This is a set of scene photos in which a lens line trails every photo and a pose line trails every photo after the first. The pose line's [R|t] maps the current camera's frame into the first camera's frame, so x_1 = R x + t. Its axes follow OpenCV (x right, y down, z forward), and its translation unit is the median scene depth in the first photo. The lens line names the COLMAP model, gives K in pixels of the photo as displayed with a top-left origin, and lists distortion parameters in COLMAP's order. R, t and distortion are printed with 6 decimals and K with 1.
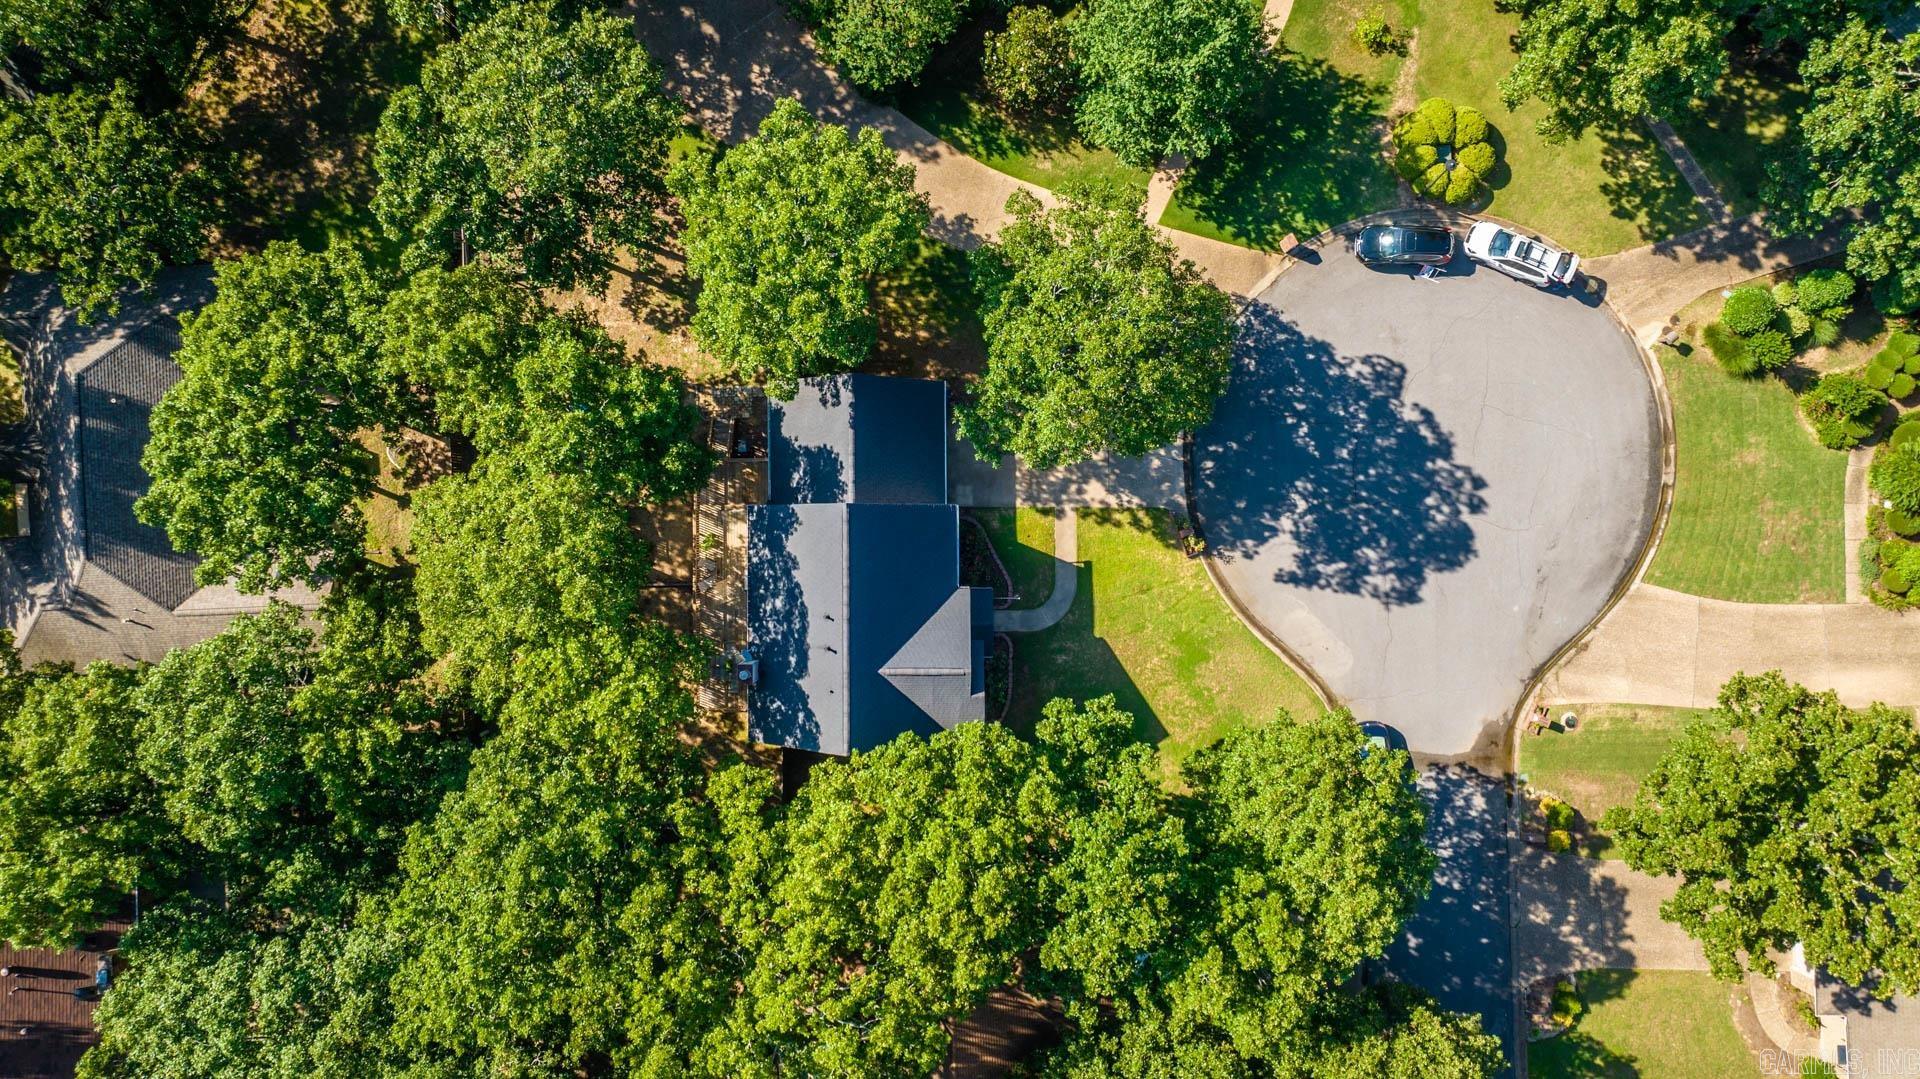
lens RADIAL K [[1384.0, 0, 960.0], [0, 1384.0, 539.5], [0, 0, 1]] dist [-0.034975, 0.001647]
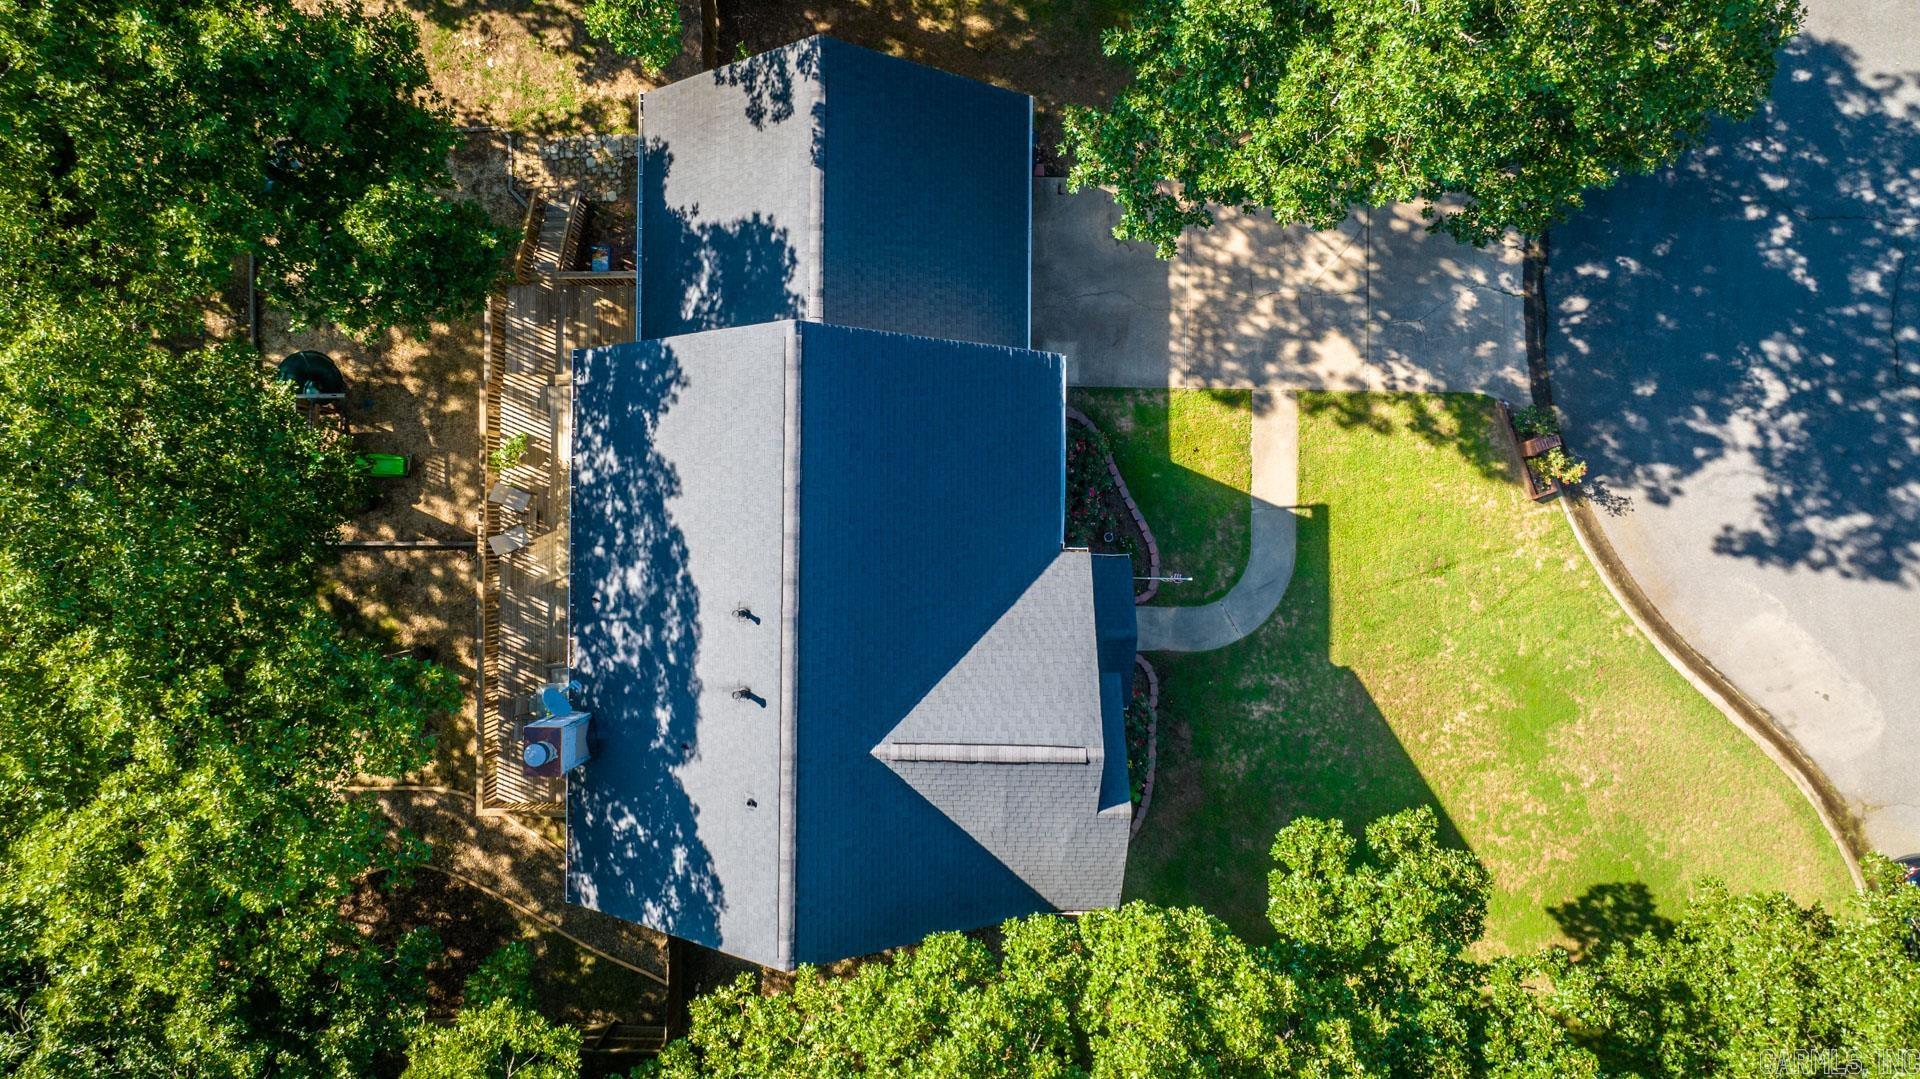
lens RADIAL K [[1384.0, 0, 960.0], [0, 1384.0, 539.5], [0, 0, 1]] dist [-0.034975, 0.001647]
pose [[0.999891, 0.014640, -0.001922, -0.029850], [-0.014644, 0.999891, -0.002023, 0.030700], [0.001892, 0.002051, 0.999996, 0.533813]]
